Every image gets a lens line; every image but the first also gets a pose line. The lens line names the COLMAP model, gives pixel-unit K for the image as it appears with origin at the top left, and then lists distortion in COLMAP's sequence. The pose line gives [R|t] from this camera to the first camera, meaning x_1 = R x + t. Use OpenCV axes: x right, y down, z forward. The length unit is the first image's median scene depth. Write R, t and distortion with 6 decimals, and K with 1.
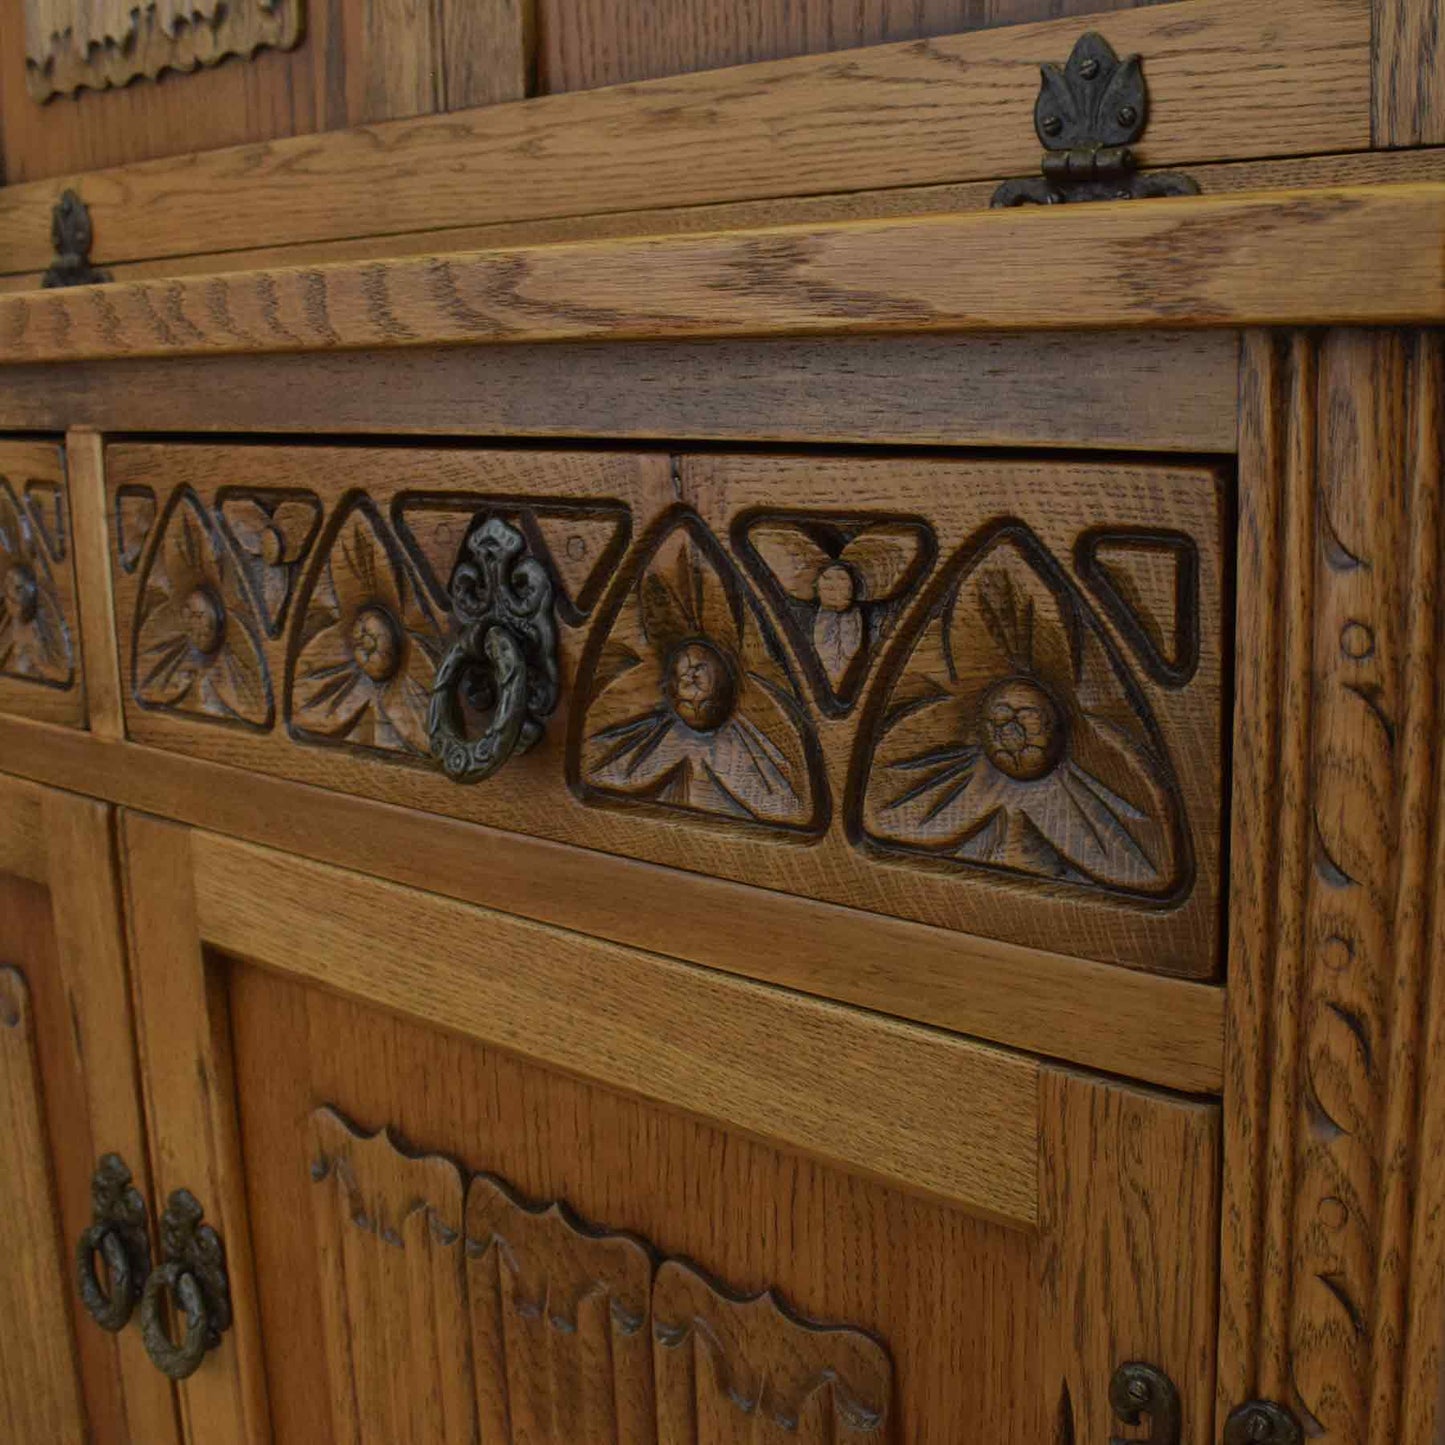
lens RADIAL K [[1852.4, 0, 845.3], [0, 1852.4, 643.5], [0, 0, 1]] dist [-0.099311, -0.009977]
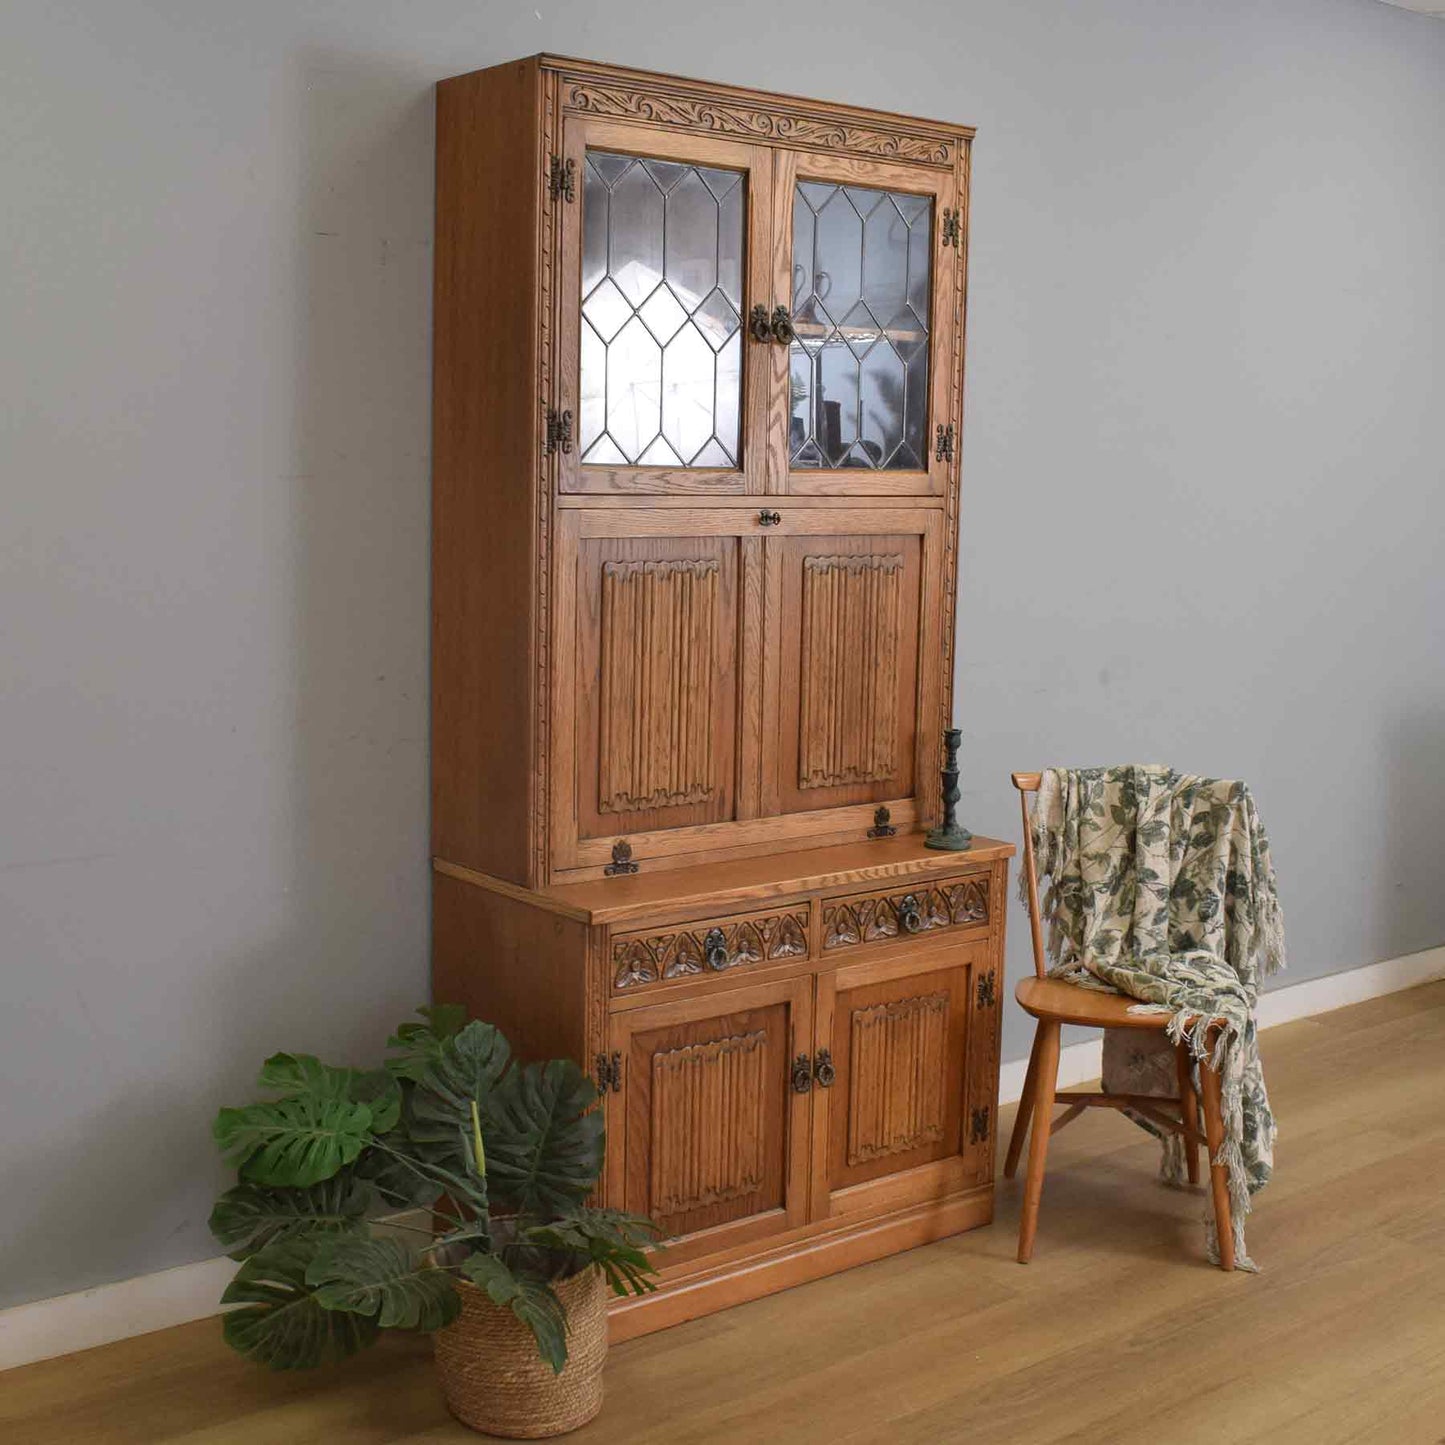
lens RADIAL K [[1948.3, 0, 722.7], [0, 1948.3, 698.5], [0, 0, 1]] dist [-0.076880, -0.004238]
pose [[0.210222, -0.095148, 0.973013, -6.703659], [0.134261, 0.988633, 0.067668, -1.263165], [-0.968391, 0.116413, 0.220607, -0.009296]]
